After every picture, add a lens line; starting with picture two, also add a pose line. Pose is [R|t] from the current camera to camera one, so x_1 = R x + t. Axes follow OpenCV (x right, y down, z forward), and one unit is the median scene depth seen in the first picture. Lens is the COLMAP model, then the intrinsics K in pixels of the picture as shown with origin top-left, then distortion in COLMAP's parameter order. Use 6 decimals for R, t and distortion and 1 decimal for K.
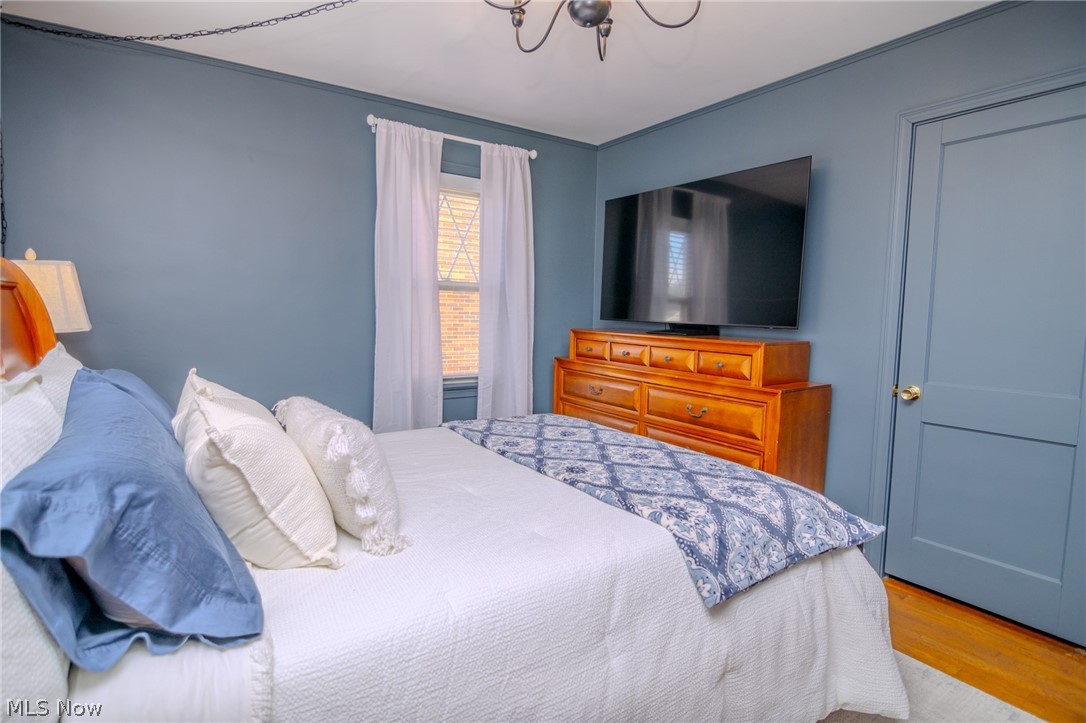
lens RADIAL K [[552.4, 0, 525.8], [0, 552.4, 363.2], [0, 0, 1]] dist [-0.000371, -0.000766]
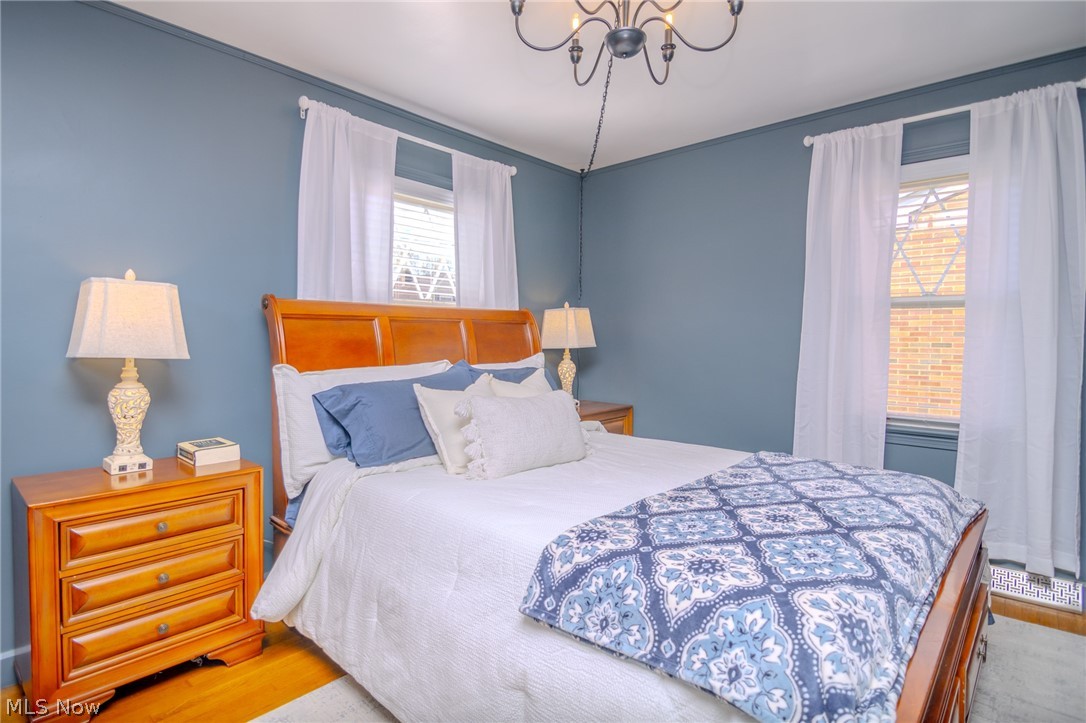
lens RADIAL K [[552.4, 0, 525.8], [0, 552.4, 363.2], [0, 0, 1]] dist [-0.000371, -0.000766]
pose [[0.233575, 0.032184, -0.971806, 0.868871], [-0.095083, 0.995418, 0.010113, -0.015310], [0.967679, 0.090040, 0.235565, 0.488779]]
